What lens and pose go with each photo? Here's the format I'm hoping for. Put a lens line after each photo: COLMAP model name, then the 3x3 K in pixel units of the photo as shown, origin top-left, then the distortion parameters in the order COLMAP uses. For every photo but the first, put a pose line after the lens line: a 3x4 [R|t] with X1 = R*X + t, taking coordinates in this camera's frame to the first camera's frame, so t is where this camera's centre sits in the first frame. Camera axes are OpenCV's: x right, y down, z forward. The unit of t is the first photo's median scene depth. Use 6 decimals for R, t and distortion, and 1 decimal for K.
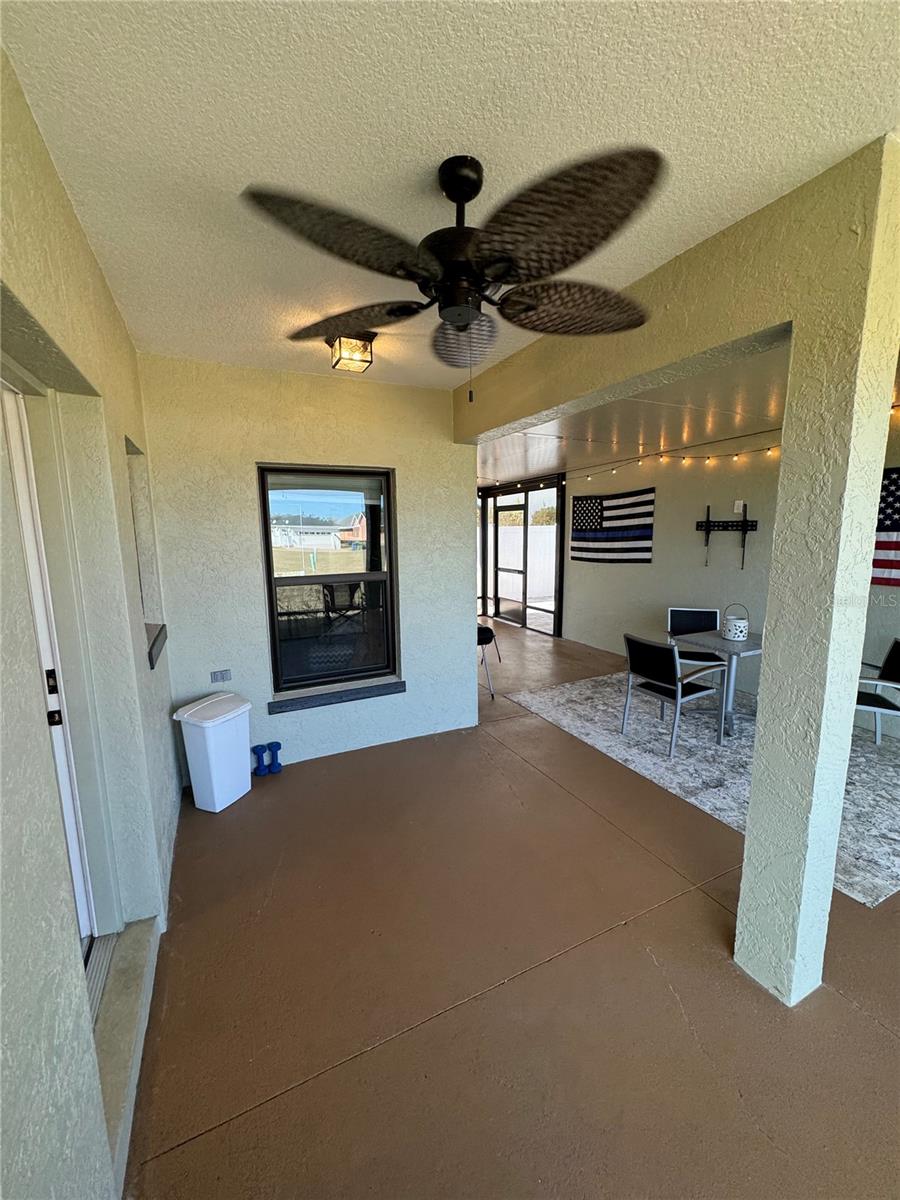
lens RADIAL K [[476.8, 0, 449.0], [0, 476.8, 604.0], [0, 0, 1]] dist [-0.001408, 0.000646]
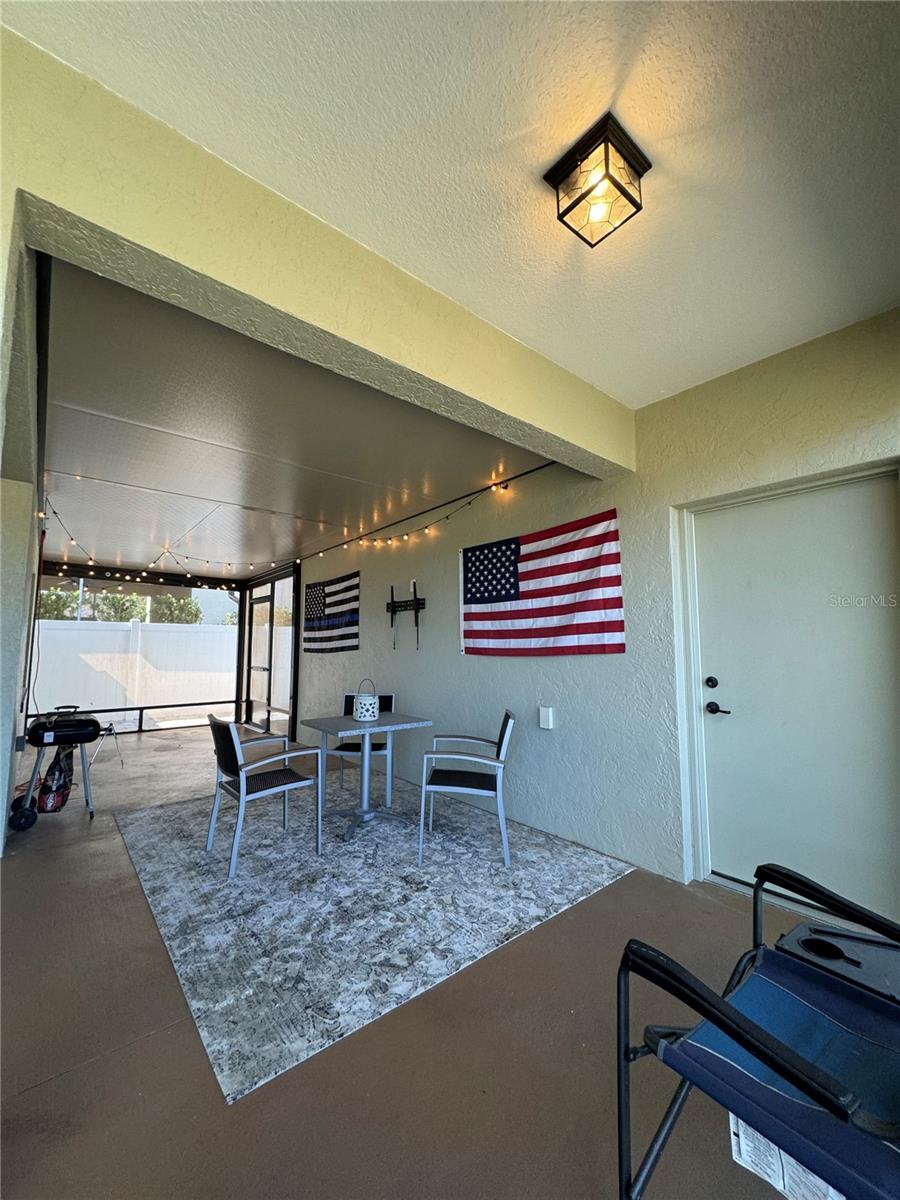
lens RADIAL K [[476.8, 0, 449.1], [0, 476.8, 602.6], [0, 0, 1]] dist [-0.001408, 0.000646]
pose [[0.966310, 0.034373, 0.255076, 0.403515], [0.029872, 0.969367, -0.243793, 0.064530], [-0.255643, 0.243199, 0.935682, 0.072599]]
